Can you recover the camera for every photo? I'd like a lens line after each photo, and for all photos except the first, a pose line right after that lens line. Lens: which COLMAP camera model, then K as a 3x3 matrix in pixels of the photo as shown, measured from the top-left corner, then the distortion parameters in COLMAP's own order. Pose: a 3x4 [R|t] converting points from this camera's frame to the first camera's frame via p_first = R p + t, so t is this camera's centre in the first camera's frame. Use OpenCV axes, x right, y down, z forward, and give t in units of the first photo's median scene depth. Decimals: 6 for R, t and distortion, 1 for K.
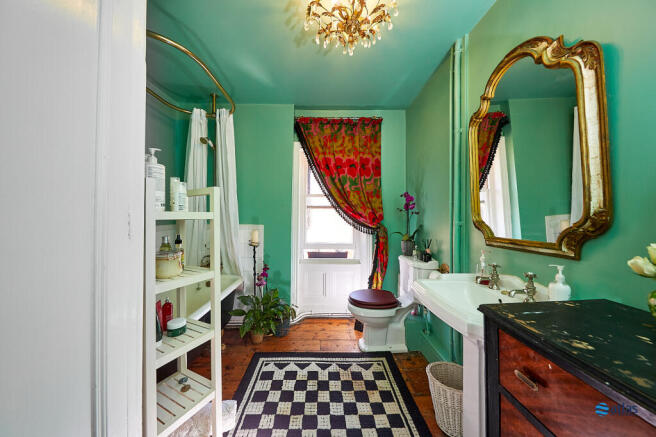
lens RADIAL K [[204.7, 0, 328.0], [0, 204.7, 218.5], [0, 0, 1]] dist [0.006398, -0.000038]
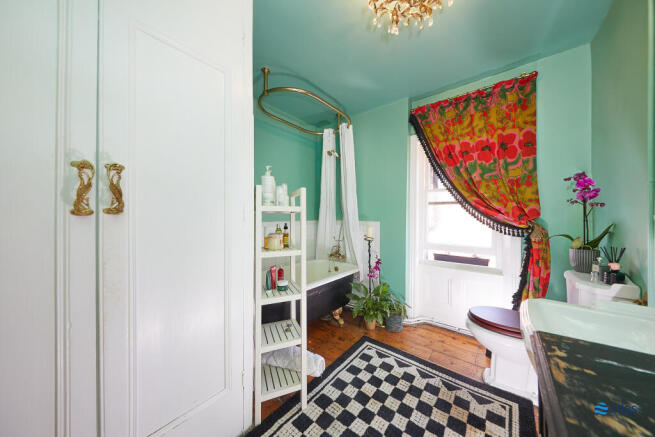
lens RADIAL K [[200.5, 0, 327.5], [0, 200.5, 218.5], [0, 0, 1]] dist [-0.000272, -0.000056]
pose [[0.792696, 0.006225, -0.609585, 0.111521], [-0.003891, 0.999979, 0.005151, 0.011271], [0.609604, -0.001711, 0.792704, 0.017786]]
